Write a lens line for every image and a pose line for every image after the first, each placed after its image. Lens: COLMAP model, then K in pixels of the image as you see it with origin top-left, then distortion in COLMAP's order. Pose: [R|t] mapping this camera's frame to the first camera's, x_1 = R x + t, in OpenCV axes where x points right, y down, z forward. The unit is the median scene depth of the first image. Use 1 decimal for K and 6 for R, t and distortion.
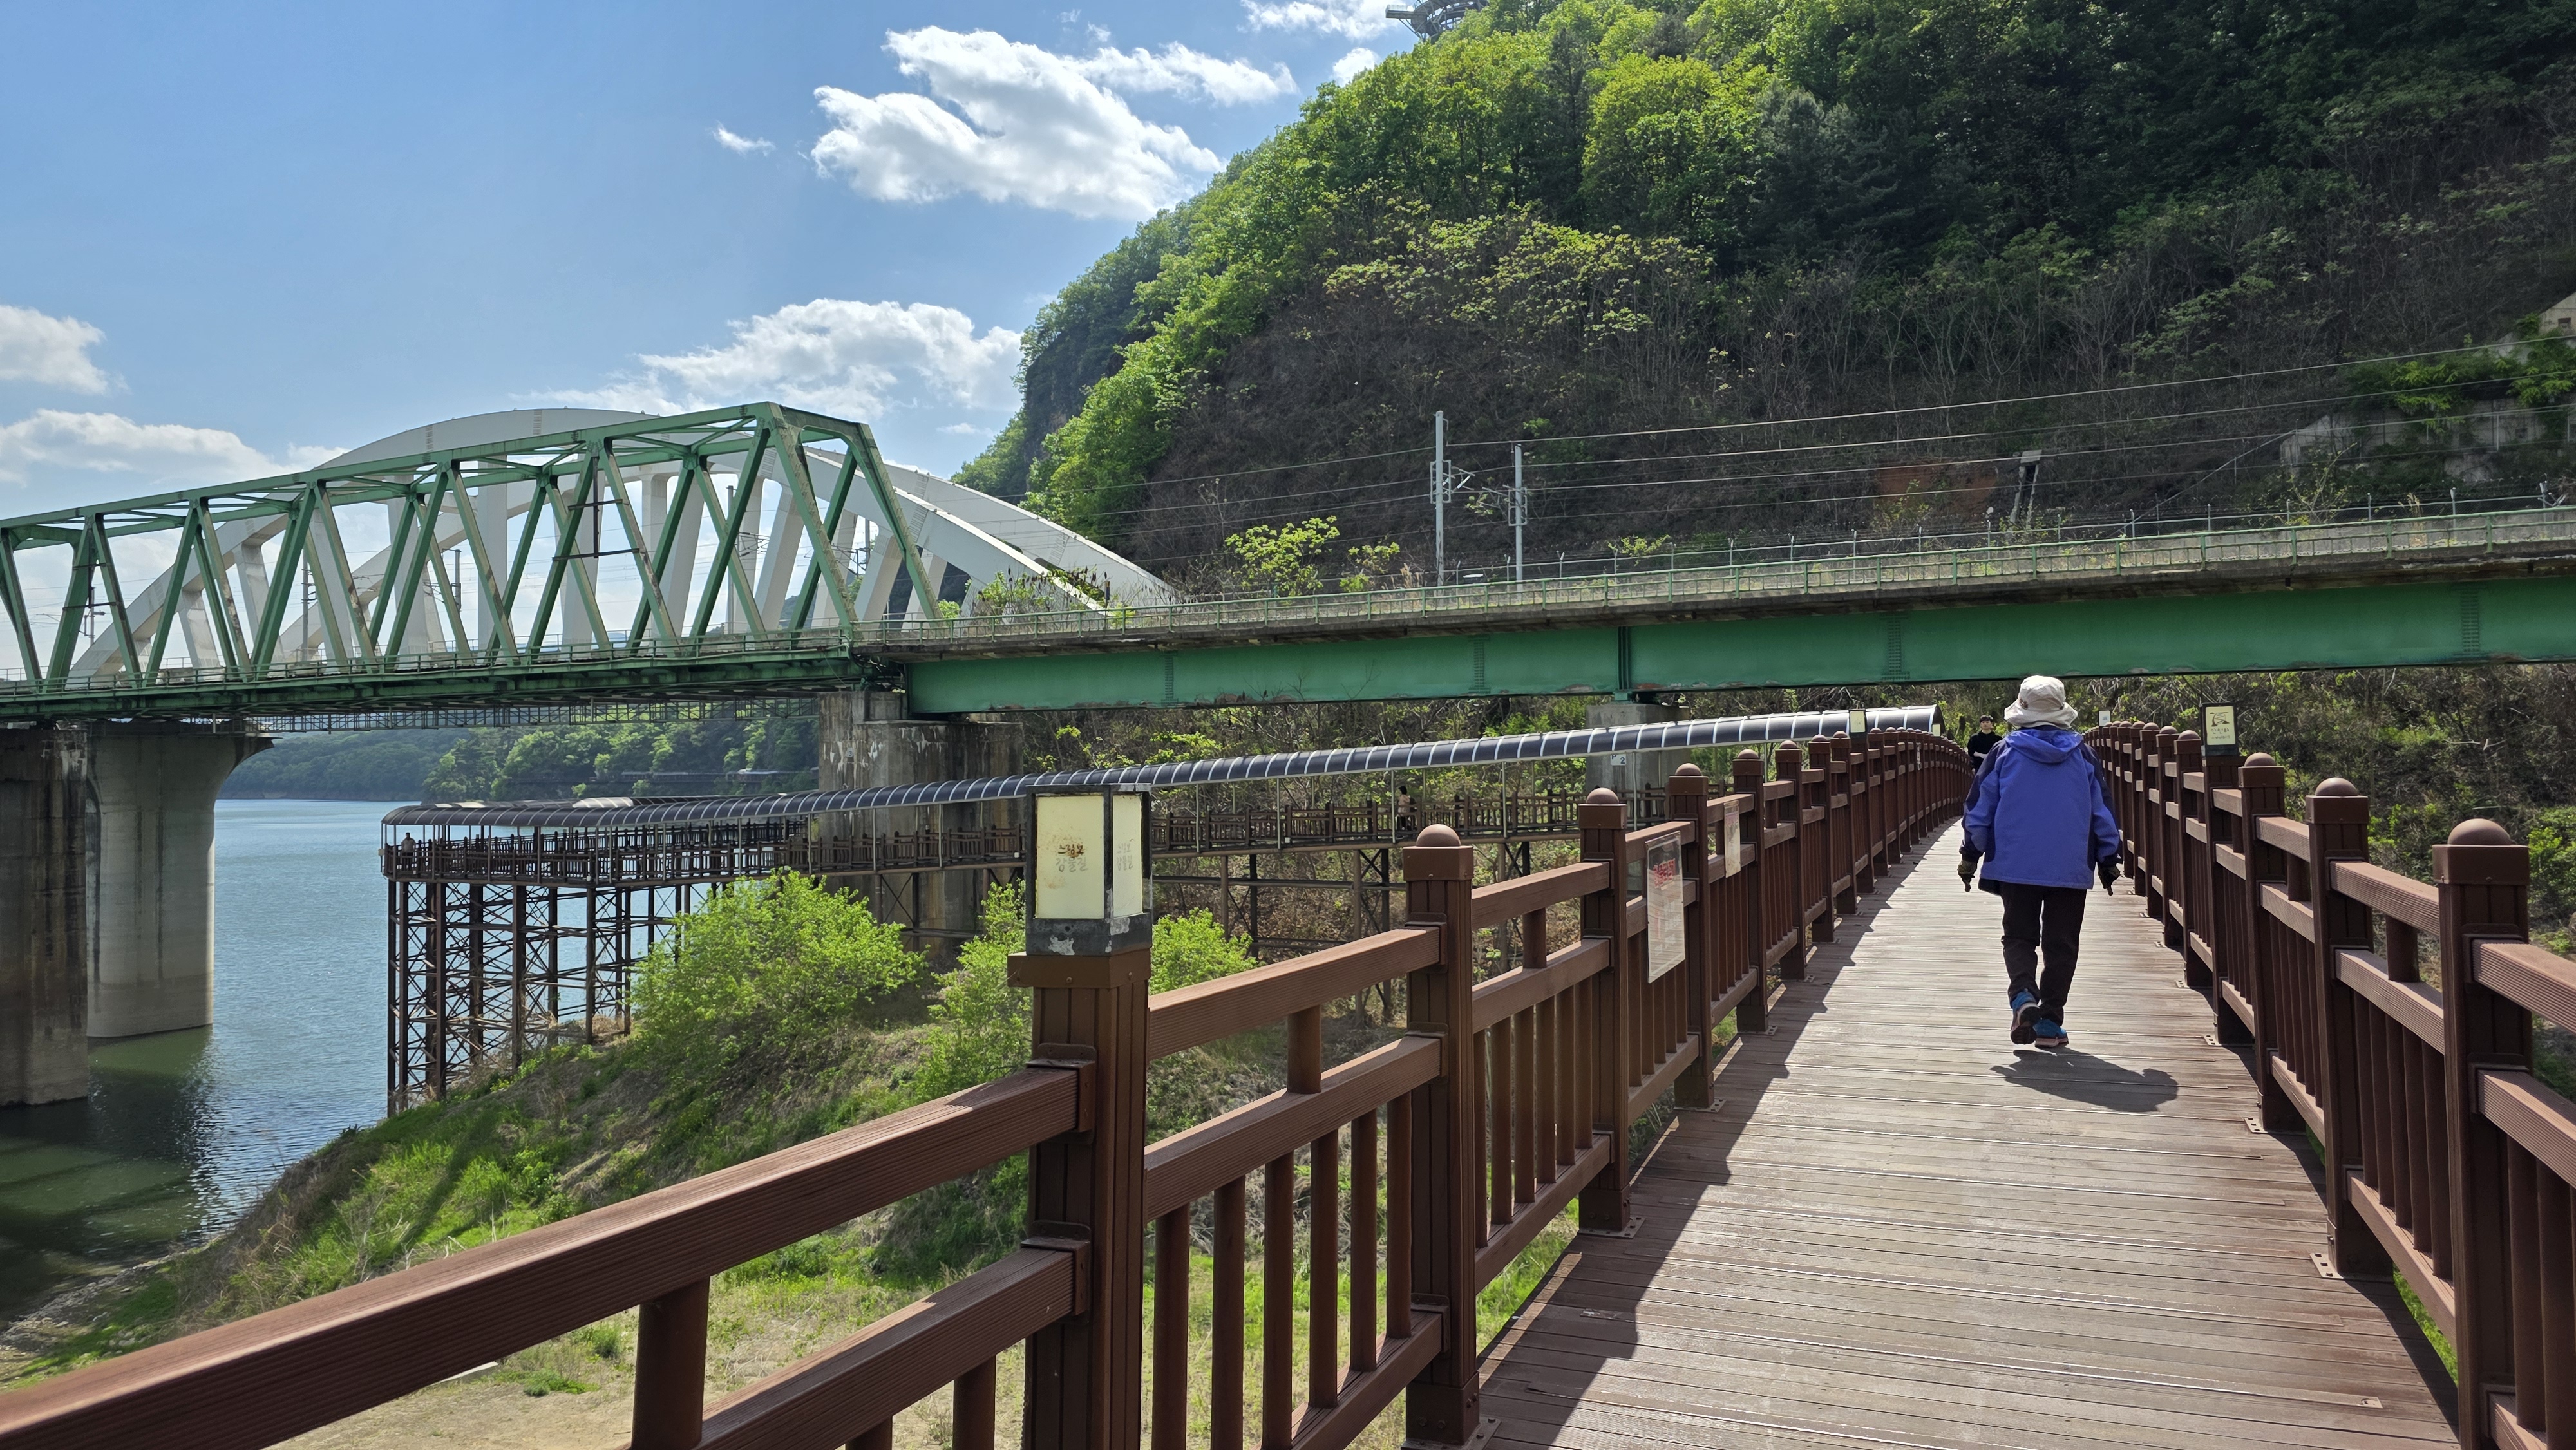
lens RADIAL K [[1638.3, 0, 1339.6], [0, 1638.3, 725.4], [0, 0, 1]] dist [0.002361, -0.000506]
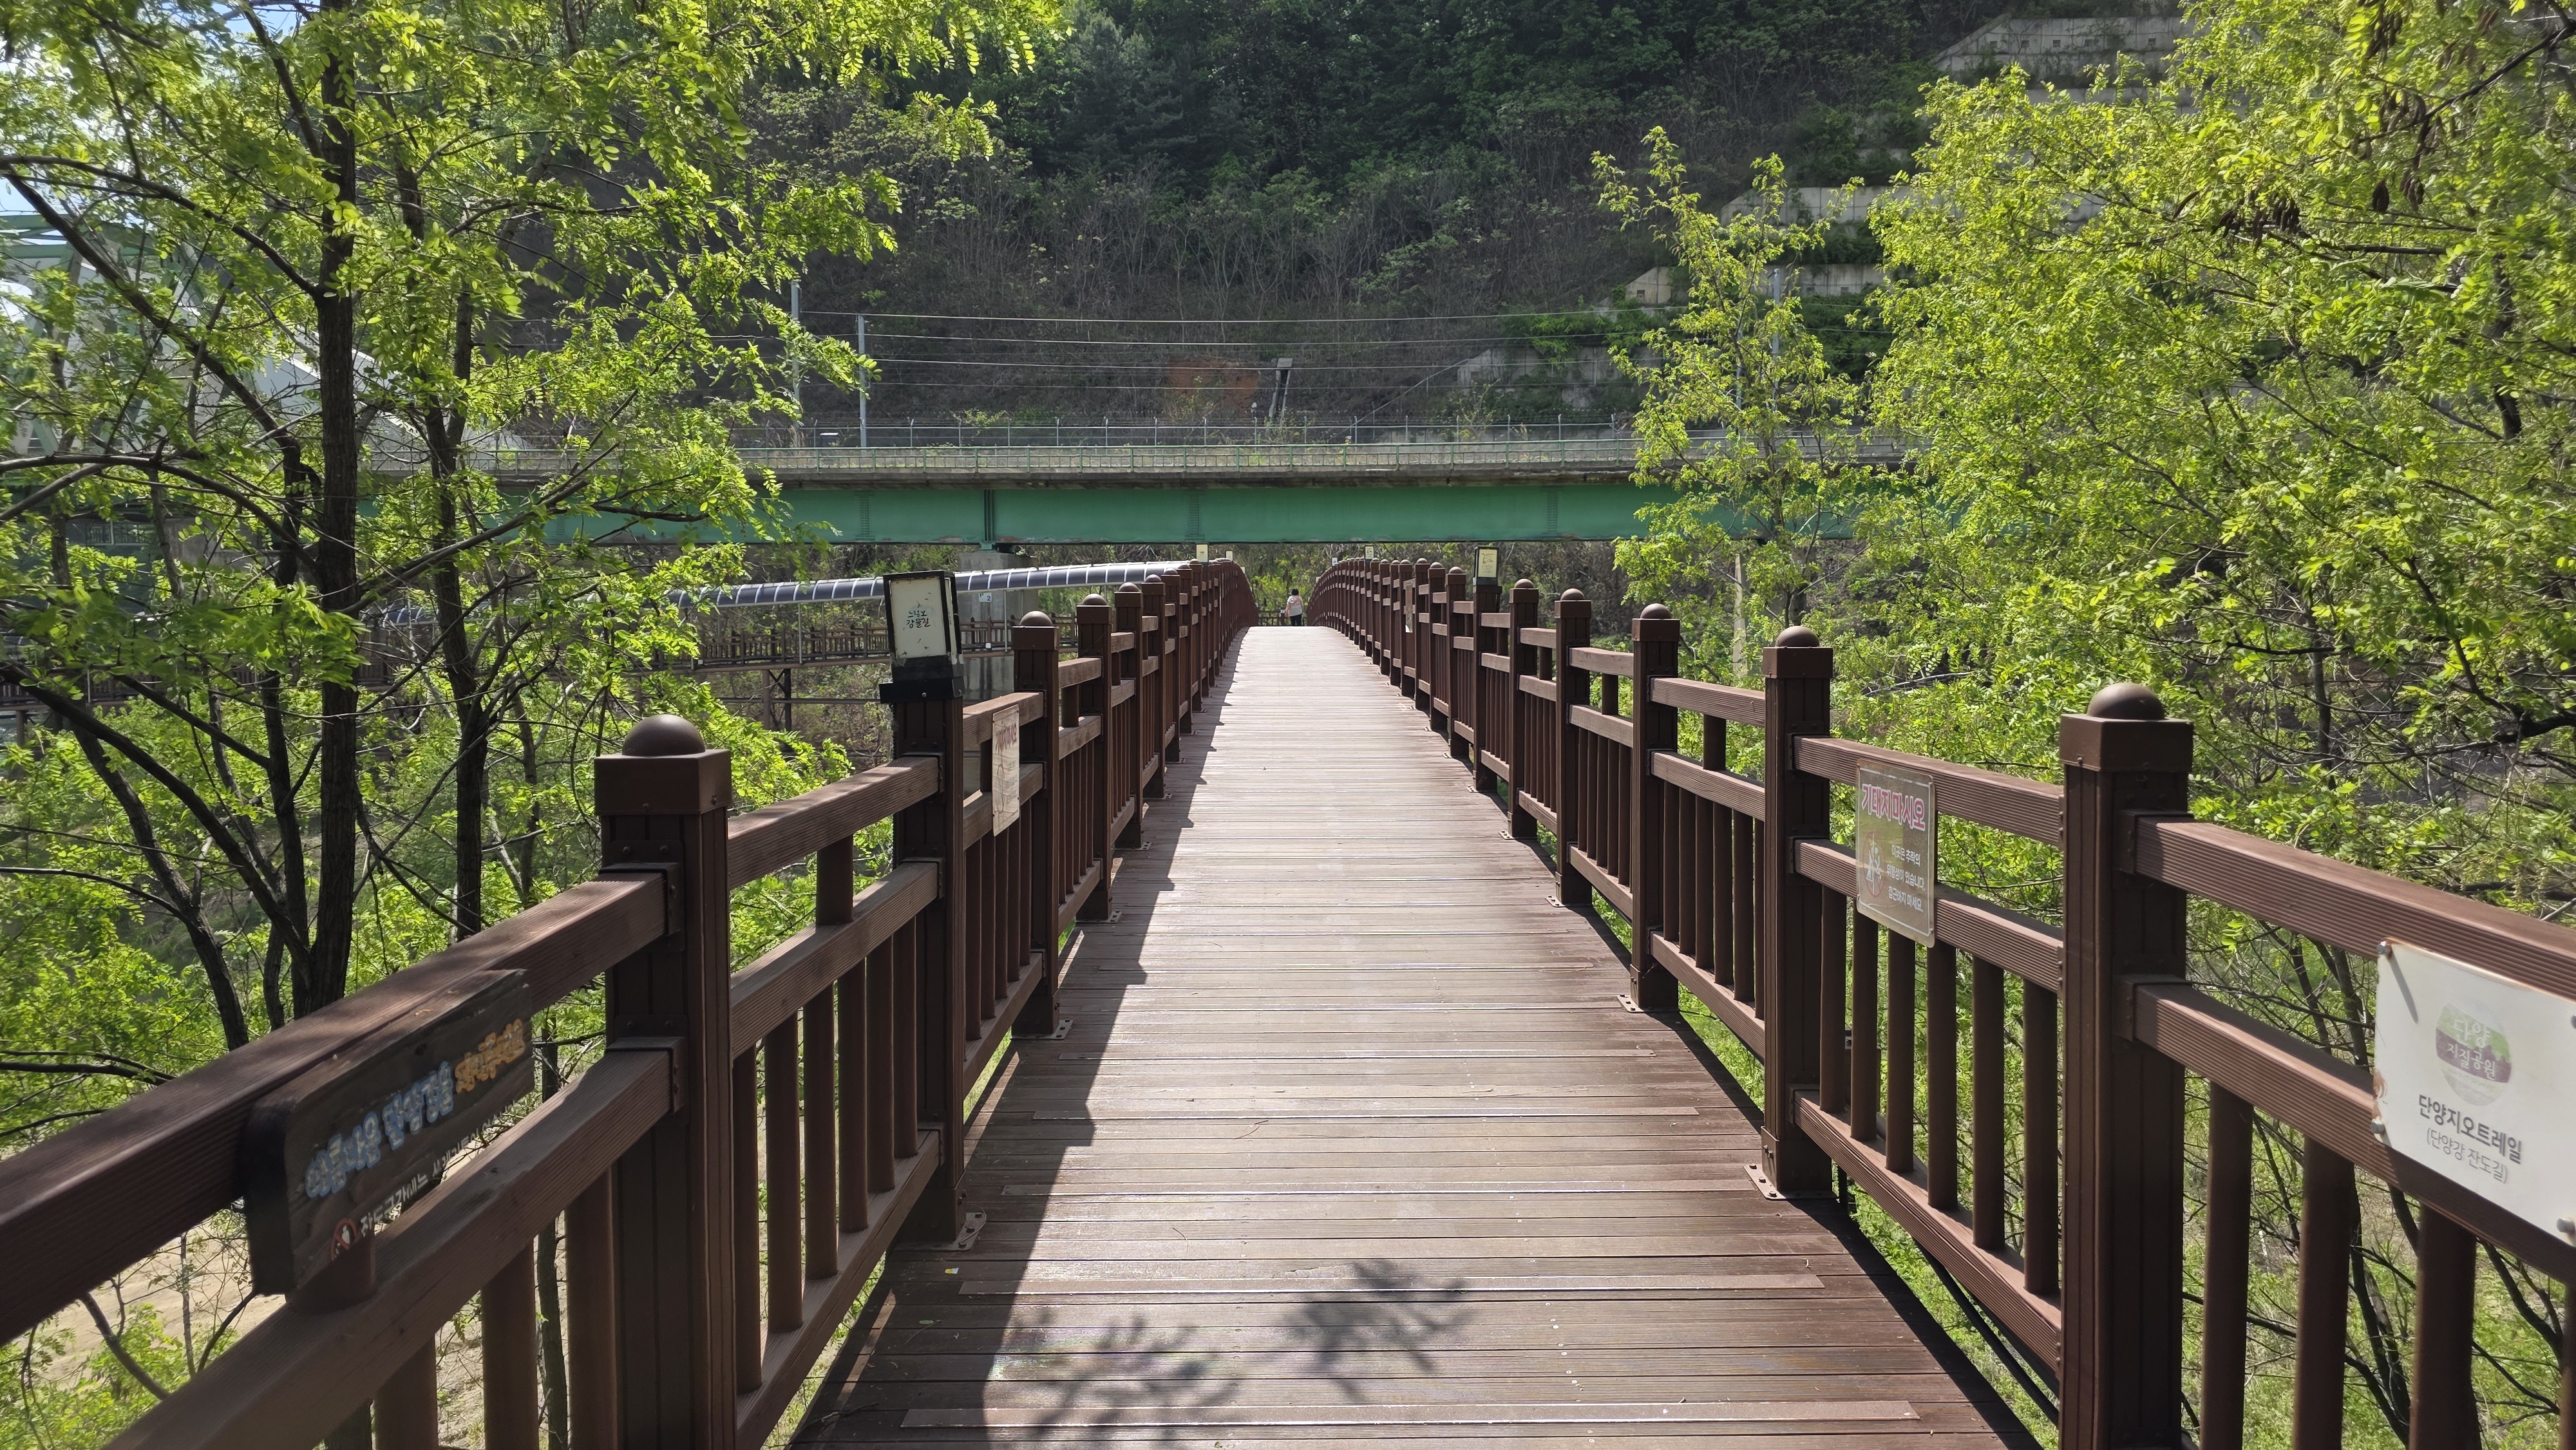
lens RADIAL K [[1638.3, 0, 1339.6], [0, 1638.3, 725.4], [0, 0, 1]] dist [0.002361, -0.000506]
pose [[0.903713, -0.017485, 0.427781, -0.074290], [-0.021637, 0.996024, 0.086420, 0.002747], [-0.427592, -0.087355, 0.899741, -0.154952]]
